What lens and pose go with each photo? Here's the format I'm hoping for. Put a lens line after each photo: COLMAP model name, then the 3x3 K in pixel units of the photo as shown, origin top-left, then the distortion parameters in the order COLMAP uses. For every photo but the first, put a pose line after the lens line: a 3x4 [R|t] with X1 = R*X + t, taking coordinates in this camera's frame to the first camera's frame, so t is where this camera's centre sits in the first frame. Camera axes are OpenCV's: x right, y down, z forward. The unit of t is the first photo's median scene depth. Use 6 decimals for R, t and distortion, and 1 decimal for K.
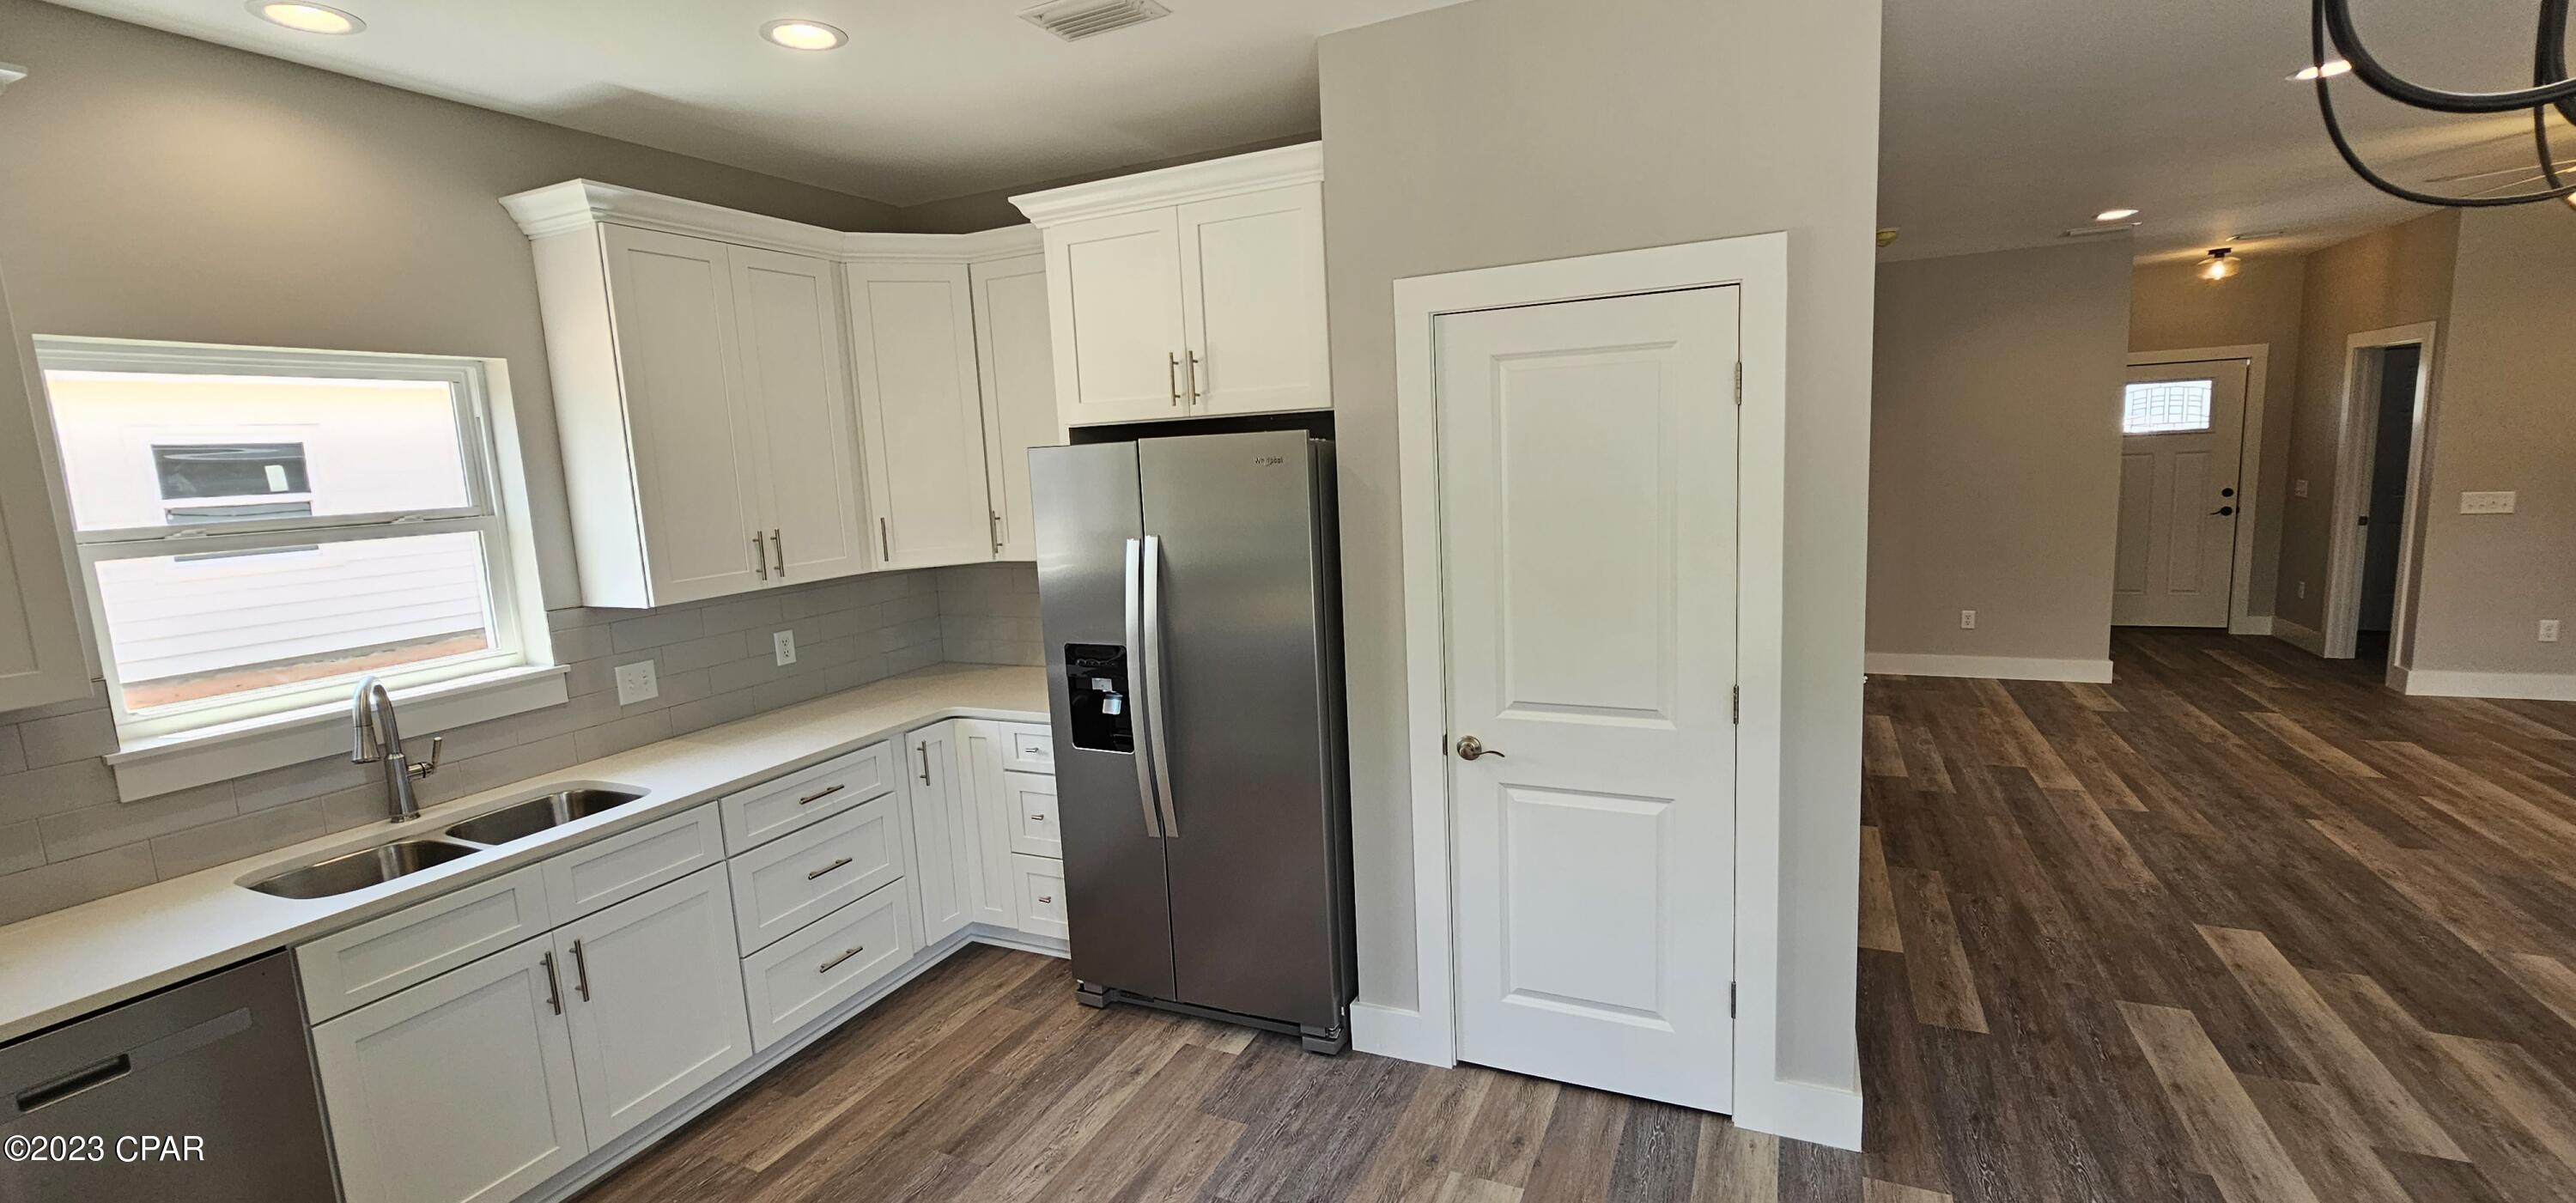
lens RADIAL K [[1070.3, 0, 1295.2], [0, 1070.3, 601.6], [0, 0, 1]] dist [-0.005449, 0.000296]
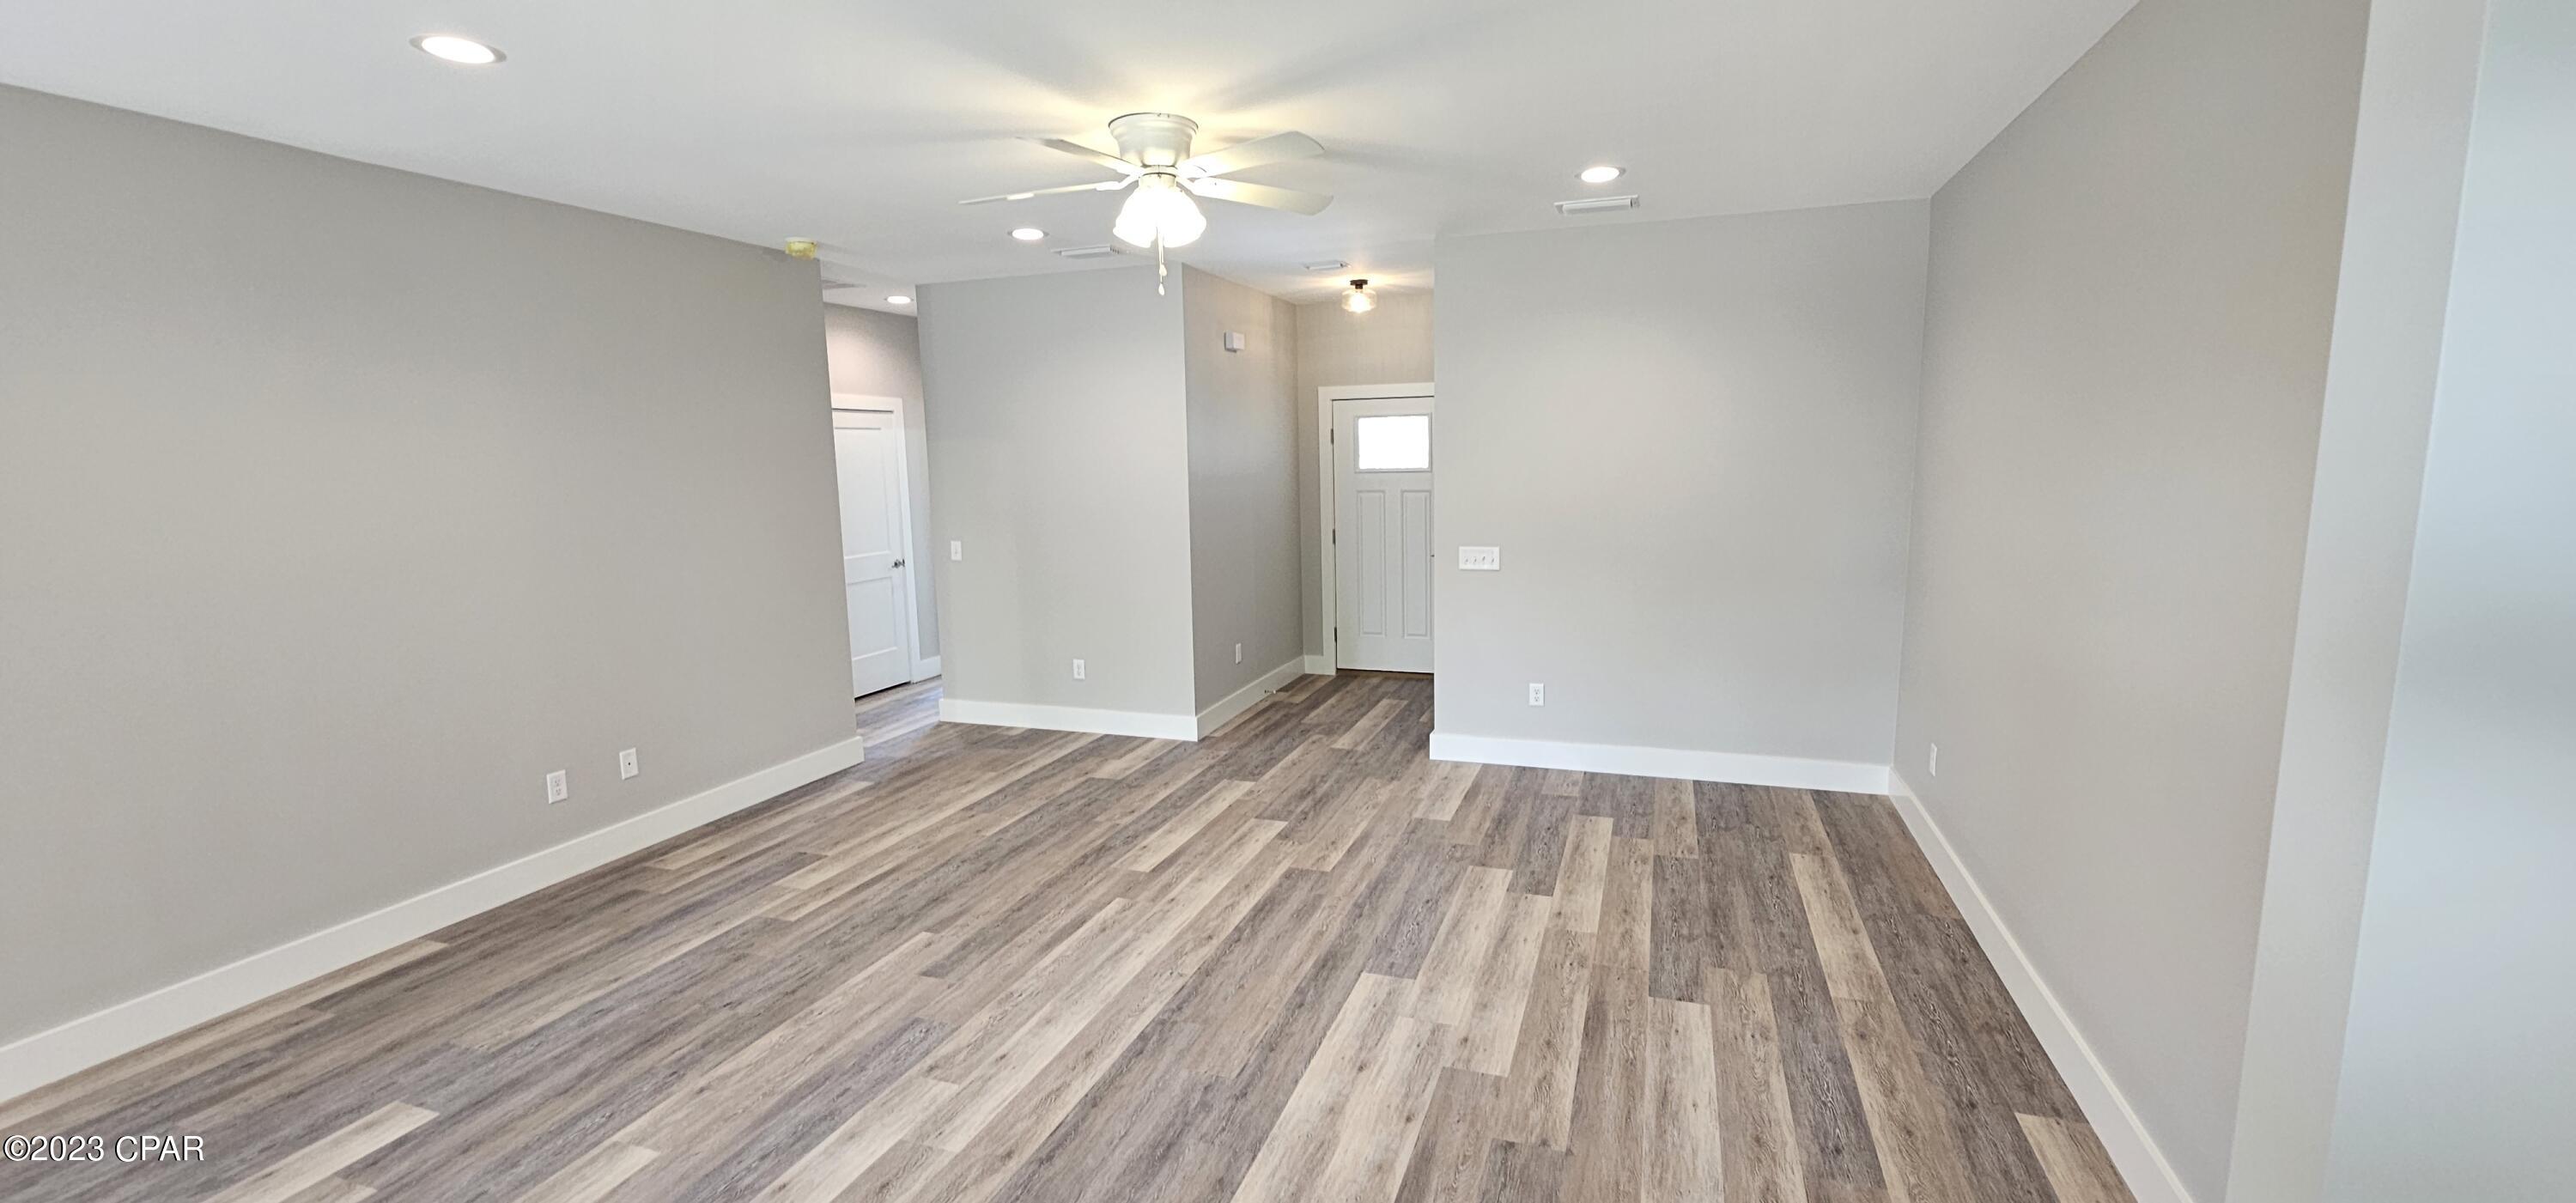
lens RADIAL K [[1070.3, 0, 1295.2], [0, 1070.3, 601.6], [0, 0, 1]] dist [-0.005449, 0.000296]
pose [[0.994871, 0.009603, 0.100690, 1.111374], [-0.010117, 0.999938, 0.004599, -0.073668], [-0.100640, -0.005594, 0.994907, 0.083999]]
